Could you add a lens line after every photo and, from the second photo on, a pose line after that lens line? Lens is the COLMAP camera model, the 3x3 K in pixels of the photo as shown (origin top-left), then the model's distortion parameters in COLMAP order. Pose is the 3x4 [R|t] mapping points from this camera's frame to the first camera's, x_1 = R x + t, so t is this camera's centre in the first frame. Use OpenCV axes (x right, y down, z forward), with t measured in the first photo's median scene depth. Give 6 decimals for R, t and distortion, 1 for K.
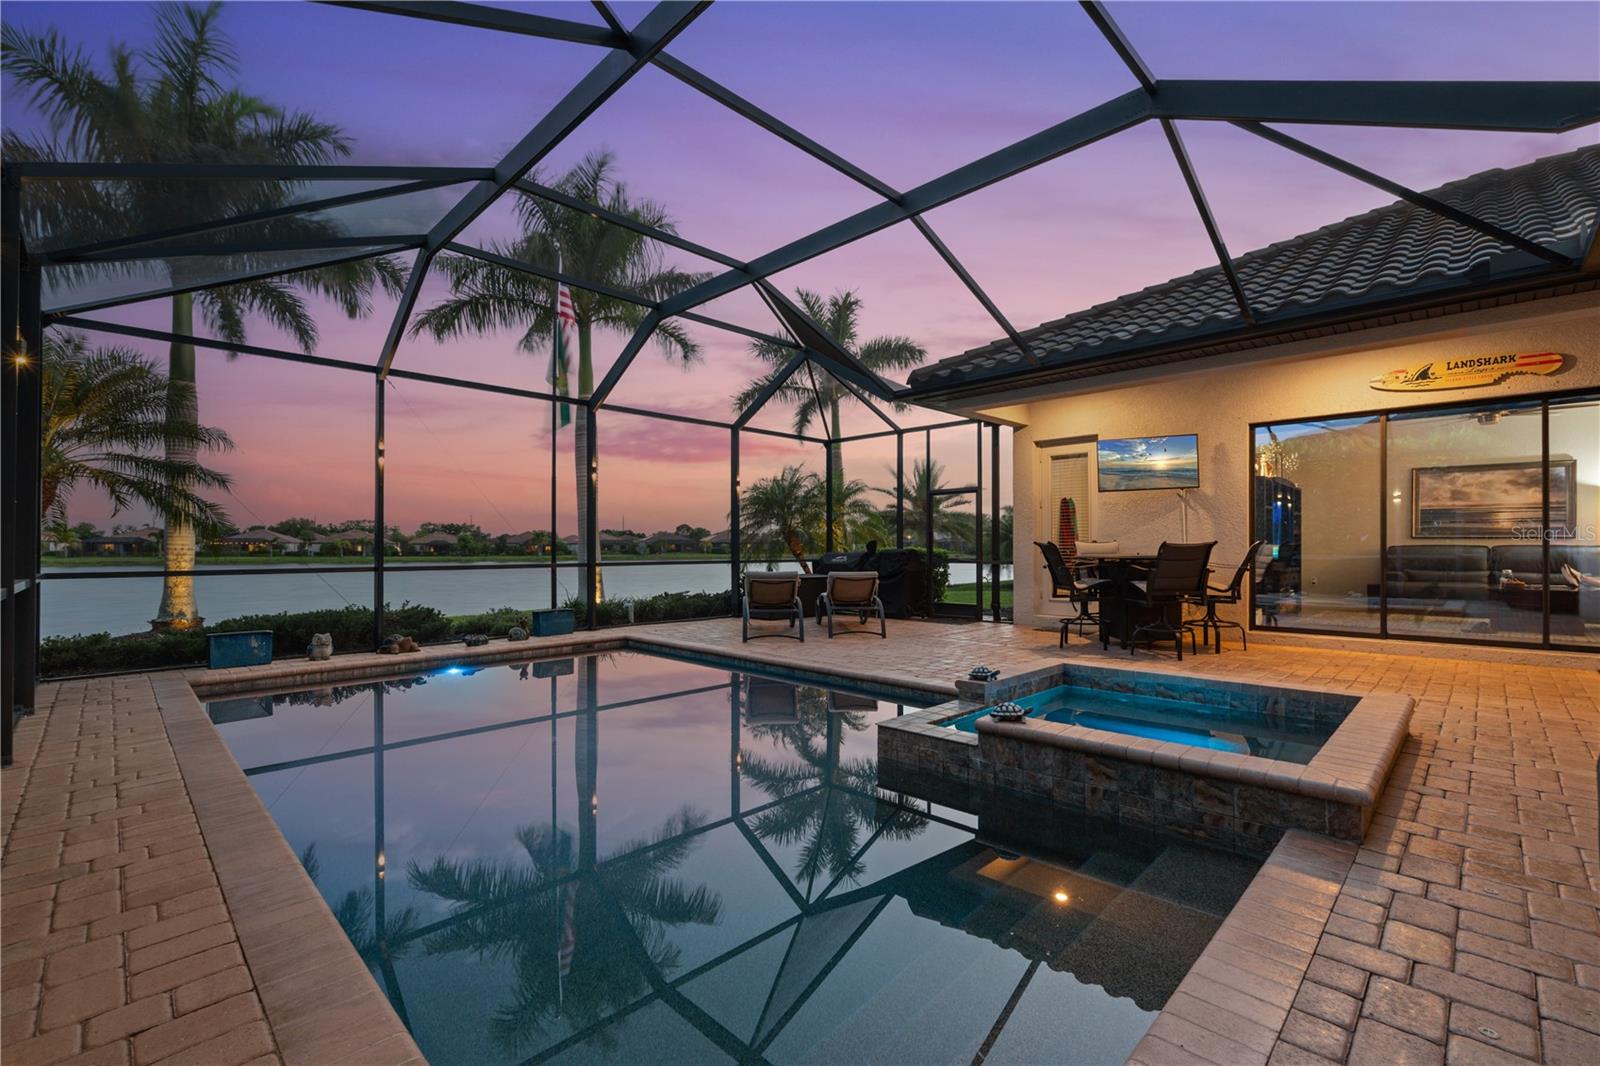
lens RADIAL K [[697.1, 0, 796.6], [0, 697.1, 549.6], [0, 0, 1]] dist [-0.000858, 0.000291]
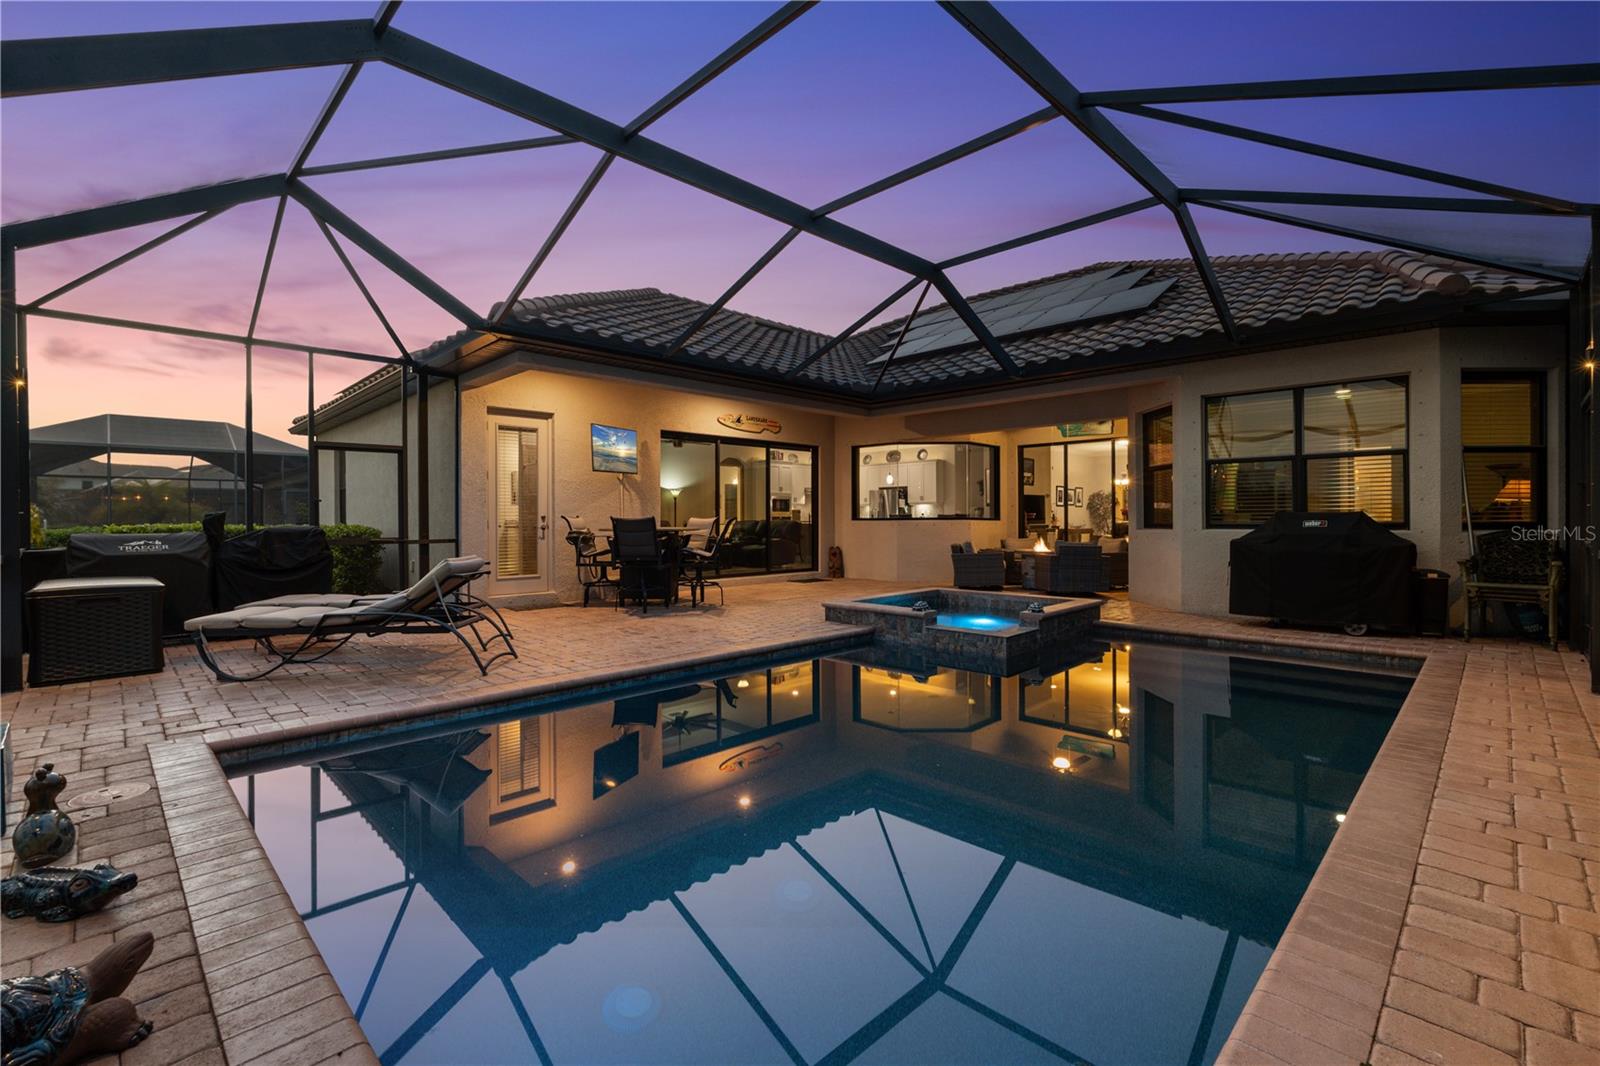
lens RADIAL K [[700.9, 0, 799.1], [0, 700.9, 516.1], [0, 0, 1]] dist [-0.001525, -0.000086]
pose [[0.001212, 0.004206, 0.999990, -0.525628], [0.008156, 0.999958, -0.004216, -0.003381], [-0.999966, 0.008161, 0.001178, 0.536398]]
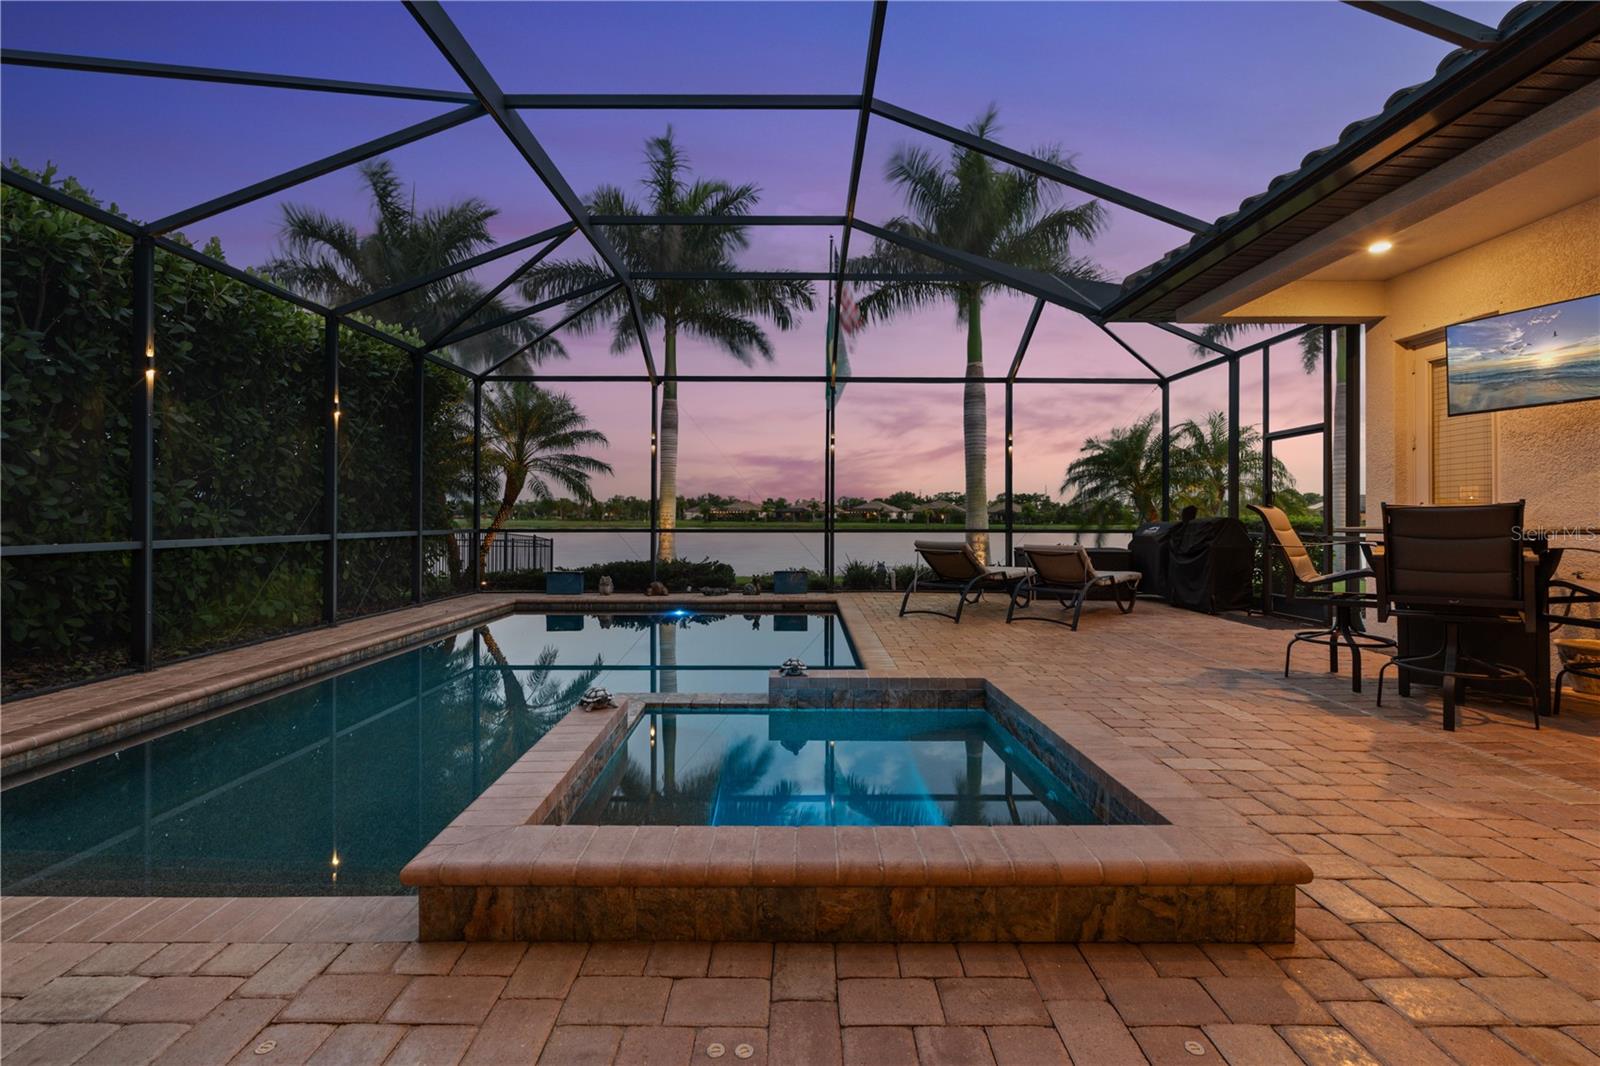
lens RADIAL K [[700.9, 0, 799.1], [0, 700.9, 516.1], [0, 0, 1]] dist [-0.001525, -0.000086]
pose [[0.710040, 0.003226, -0.704154, 0.362631], [-0.005790, 0.999982, -0.001257, 0.001181], [0.704138, 0.004969, 0.710046, 0.183127]]
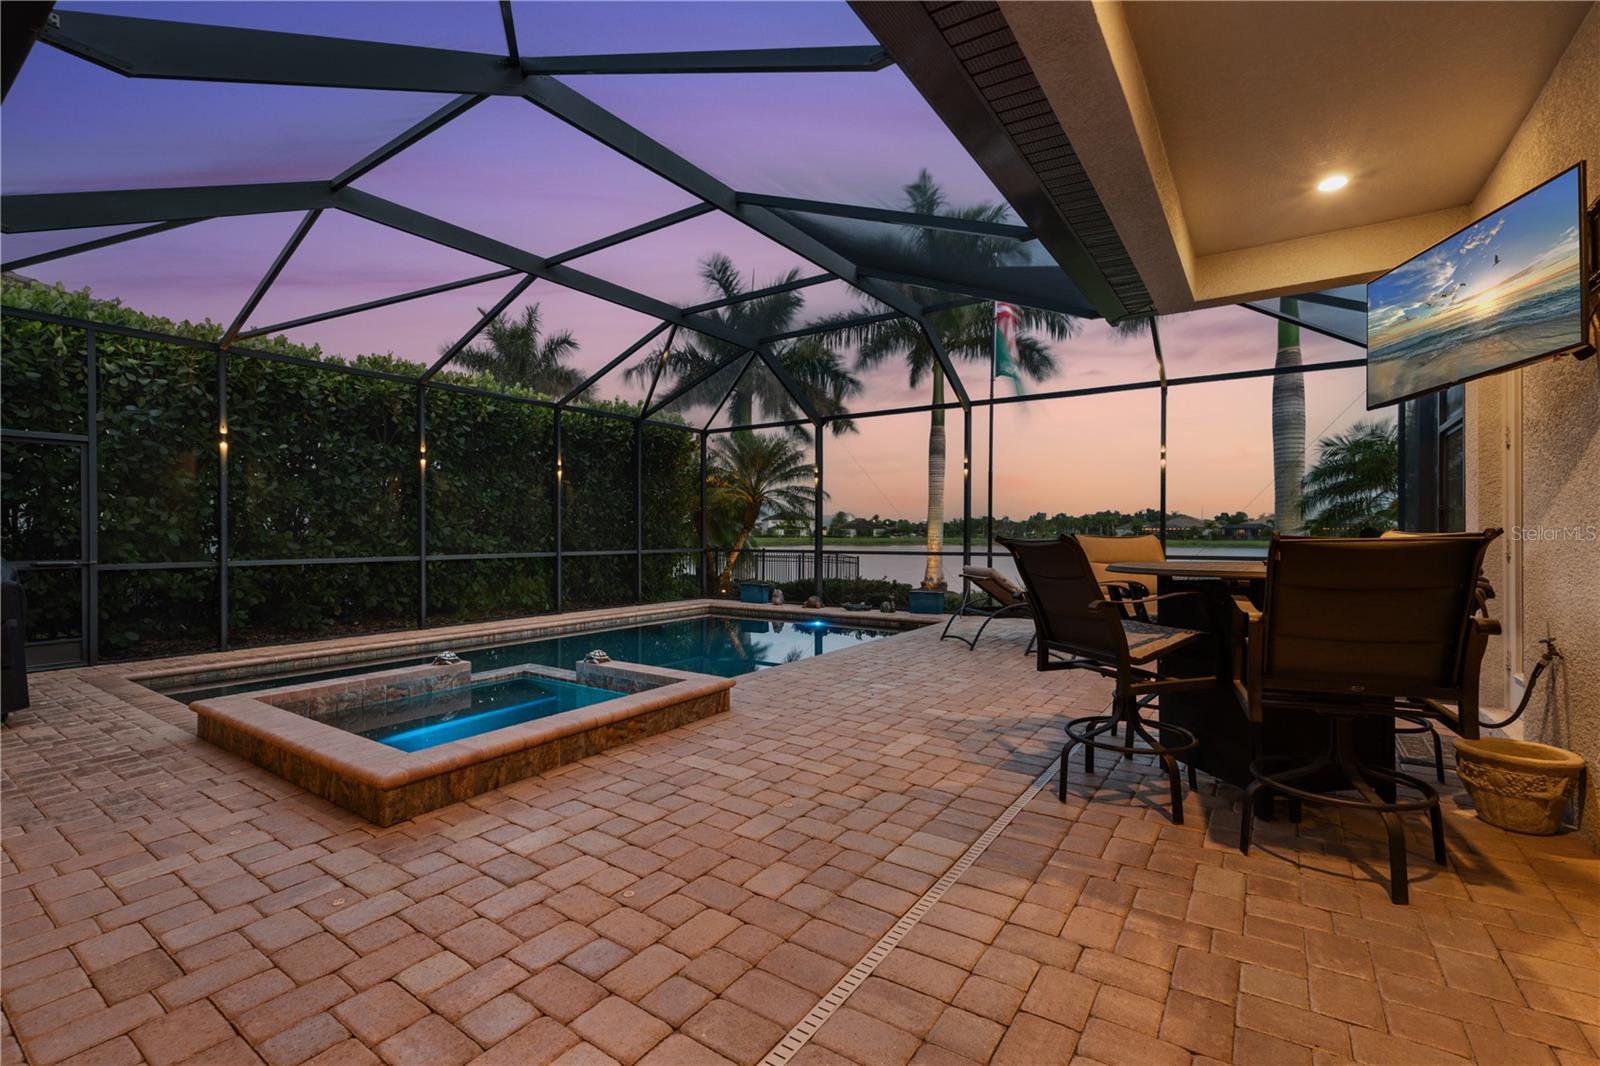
lens RADIAL K [[694.7, 0, 800.0], [0, 694.7, 533.0], [0, 0, 1]] dist [0.002029, 0.000344]
pose [[0.187034, 0.000611, -0.982353, 0.603099], [-0.001940, 0.999998, 0.000252, -0.007755], [0.982352, 0.001859, 0.187034, 0.478310]]
